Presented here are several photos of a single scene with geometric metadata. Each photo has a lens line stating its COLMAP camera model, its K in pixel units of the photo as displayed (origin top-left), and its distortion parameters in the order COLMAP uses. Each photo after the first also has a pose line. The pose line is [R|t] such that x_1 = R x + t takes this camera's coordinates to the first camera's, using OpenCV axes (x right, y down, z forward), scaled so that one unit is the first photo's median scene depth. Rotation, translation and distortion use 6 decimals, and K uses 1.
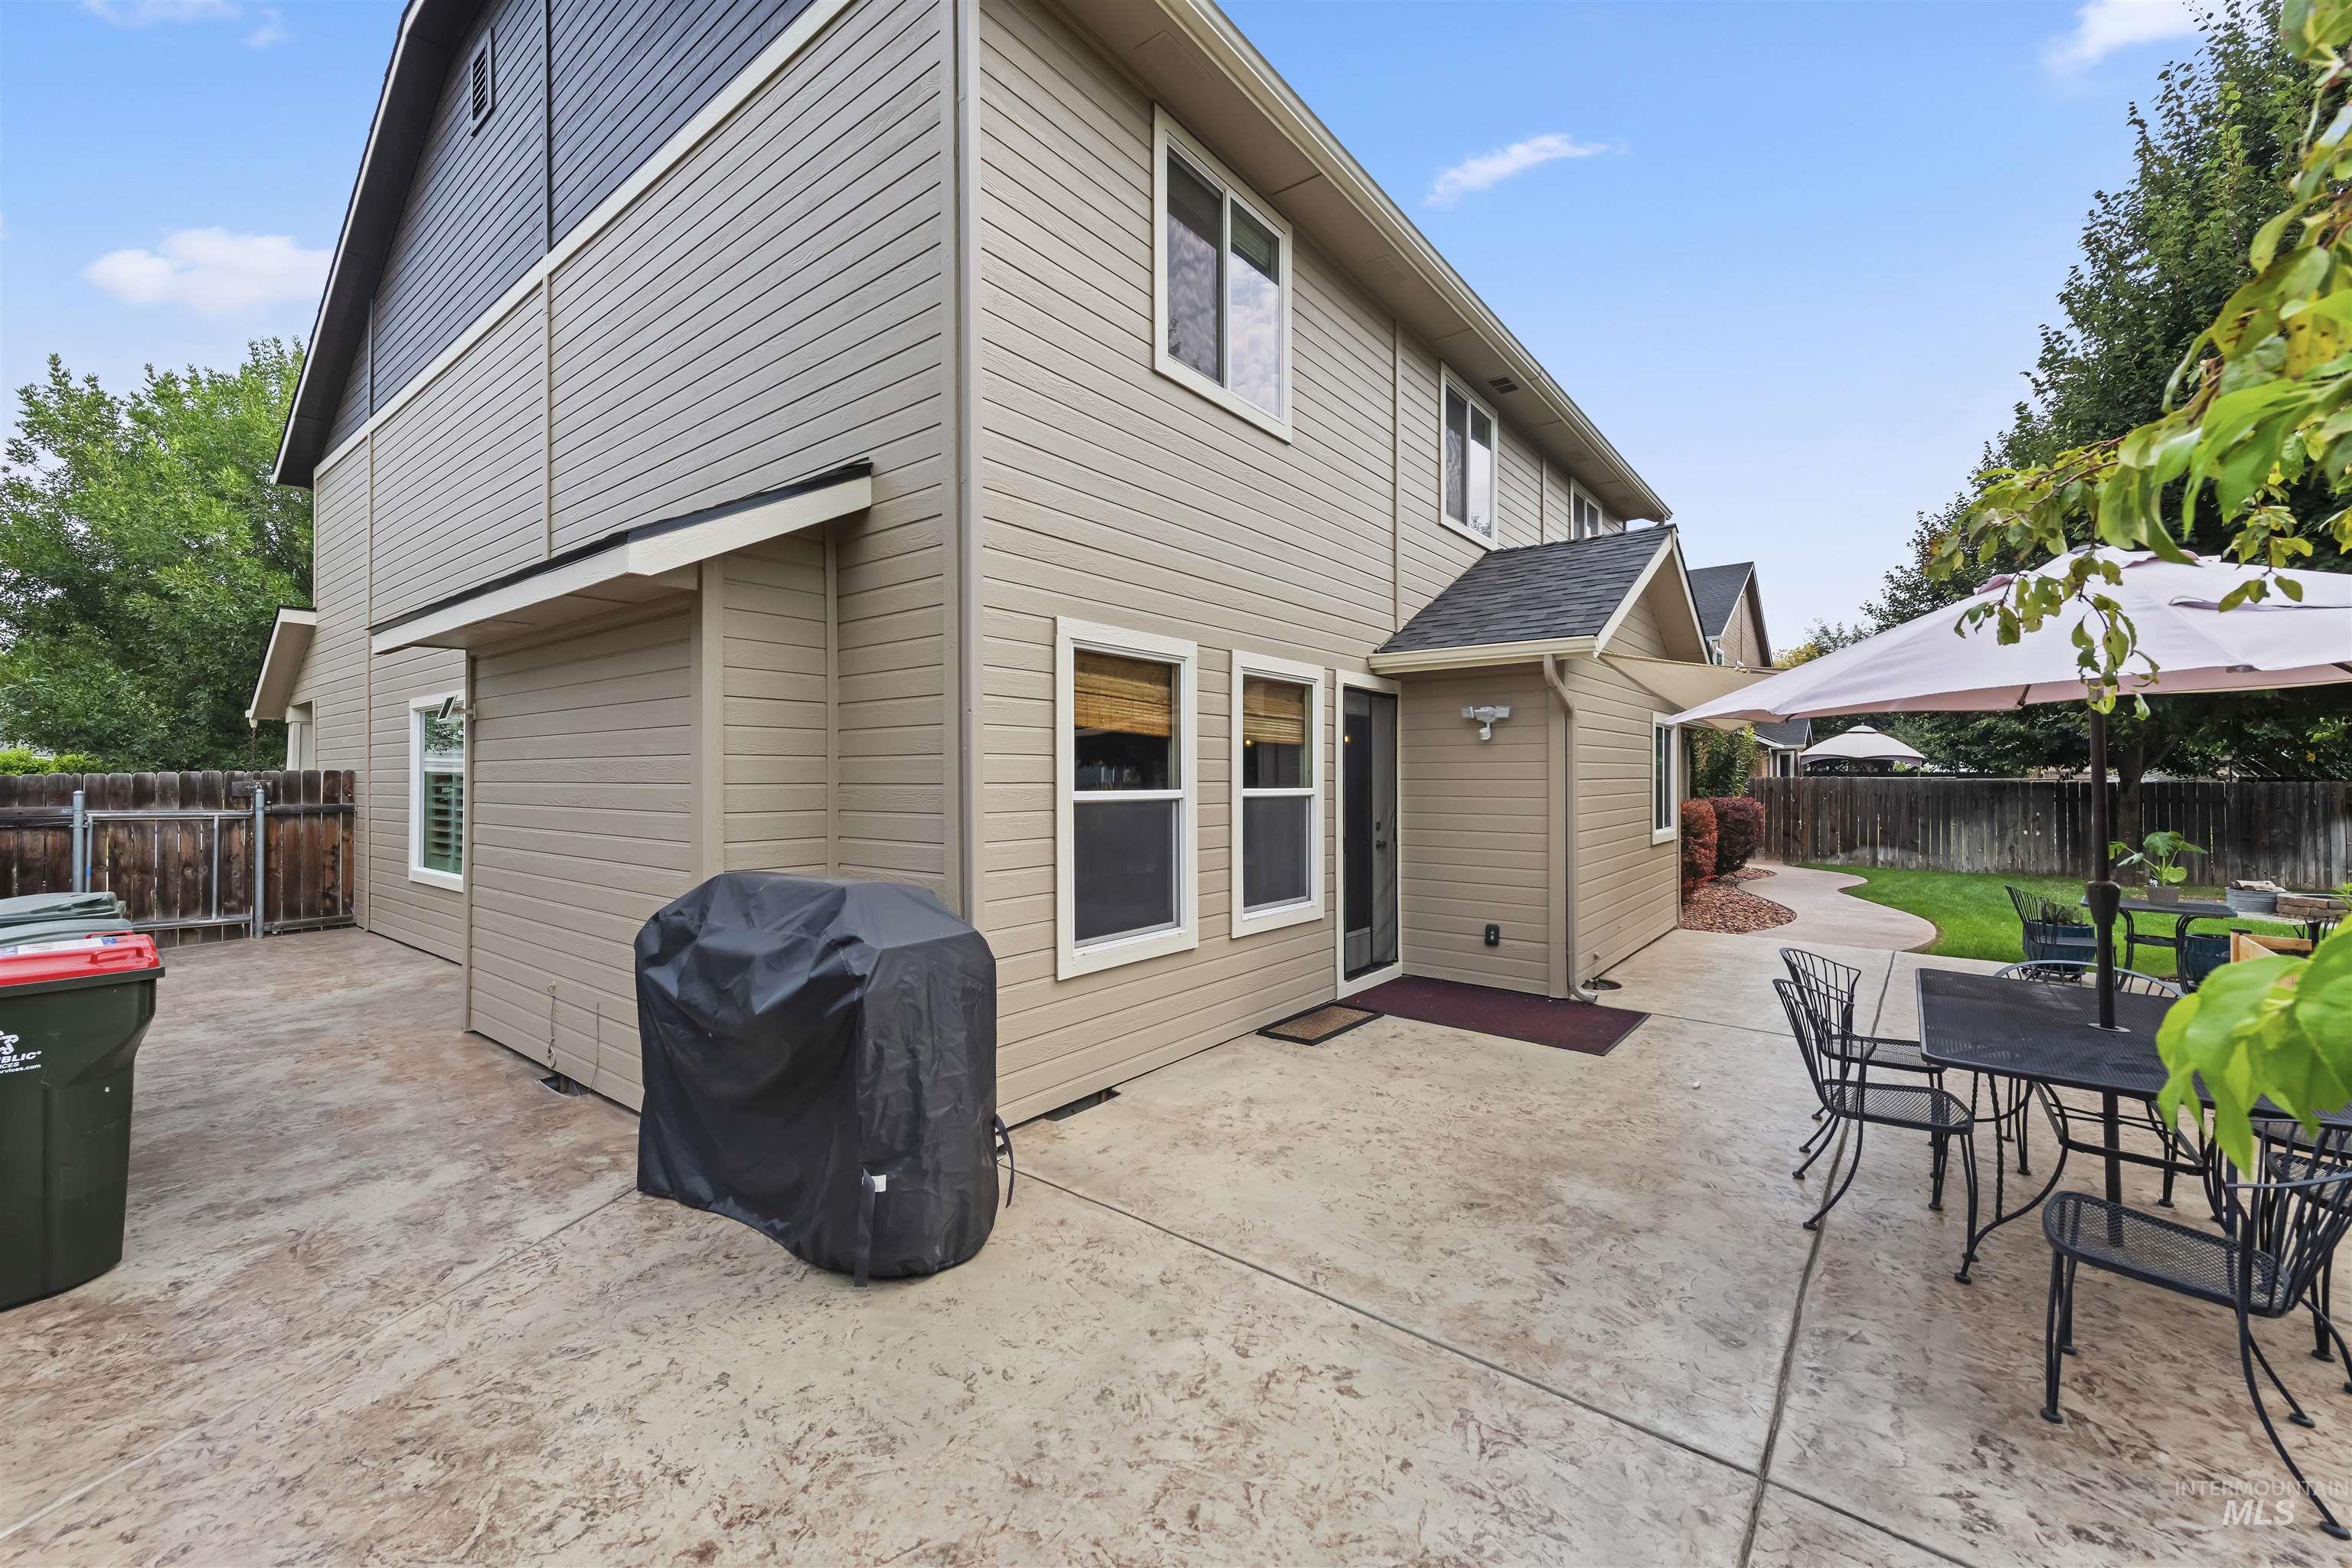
lens RADIAL K [[927.3, 0, 1171.5], [0, 927.3, 777.2], [0, 0, 1]] dist [0.011088, -0.000487]
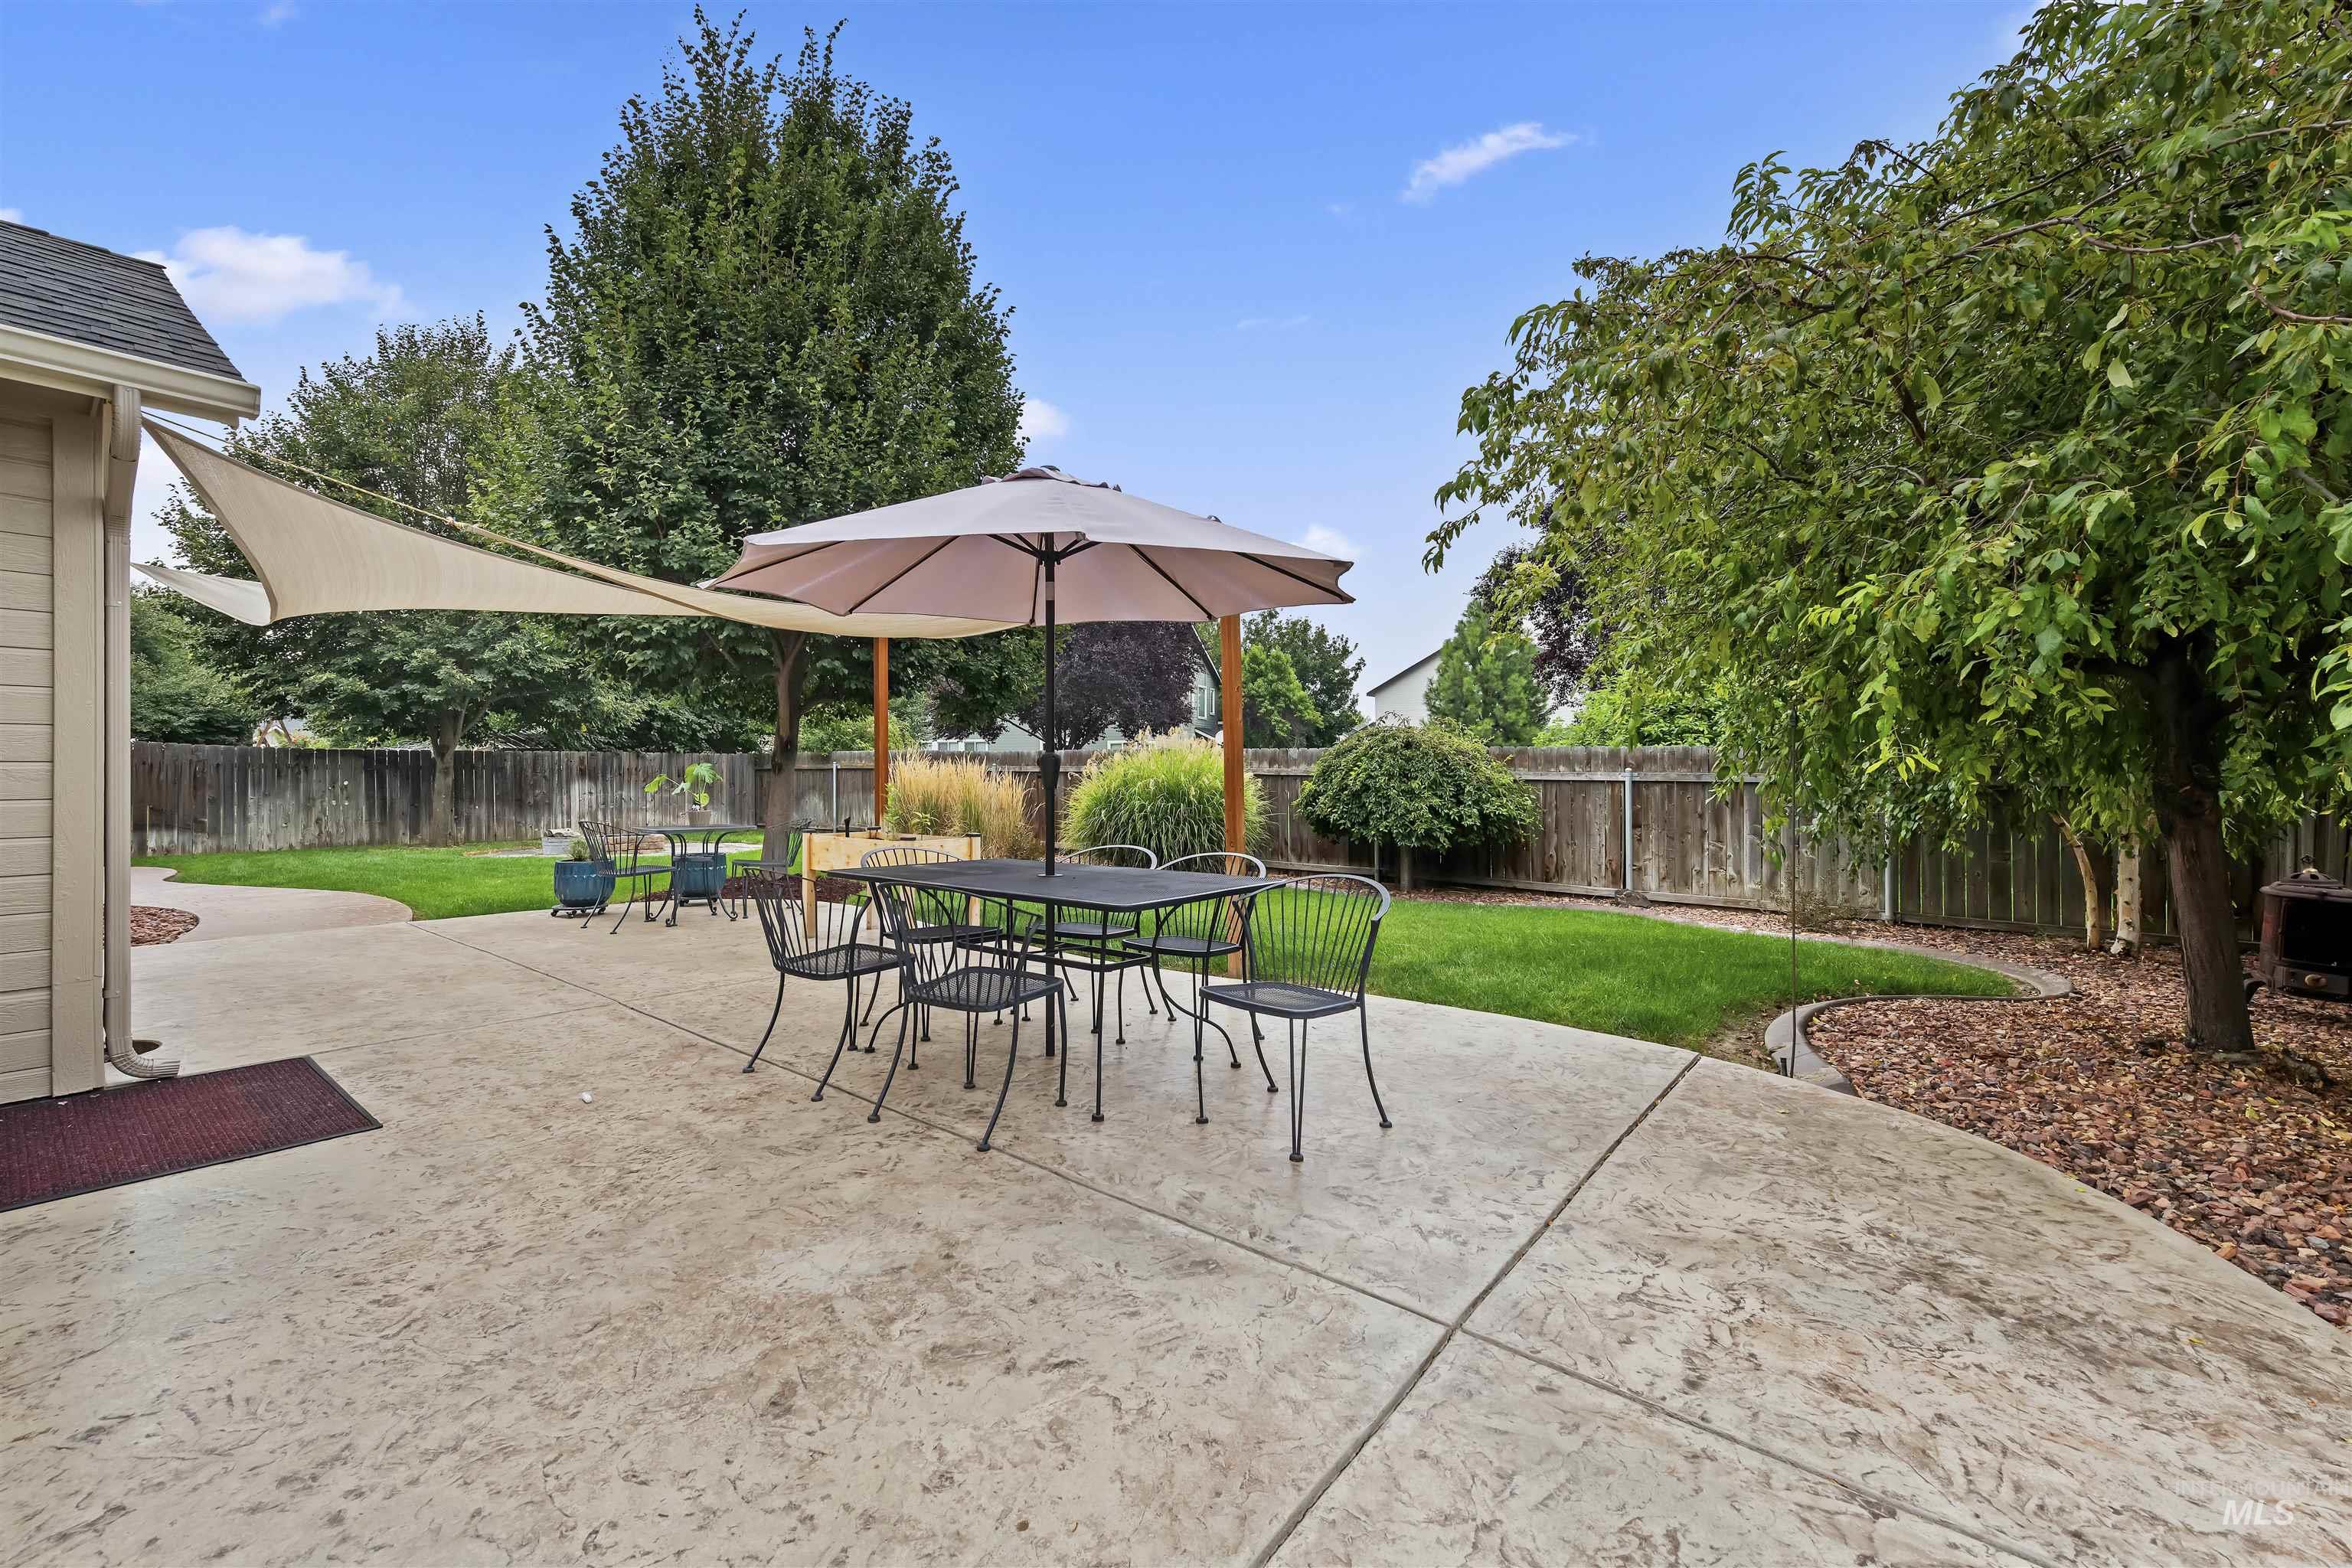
lens RADIAL K [[927.3, 0, 1170.3], [0, 927.3, 774.9], [0, 0, 1]] dist [0.011088, -0.000487]
pose [[-0.012765, -0.003179, 0.999913, -0.151191], [-0.002038, 0.999993, 0.003154, 0.106108], [-0.999916, -0.001997, -0.012771, 0.688340]]
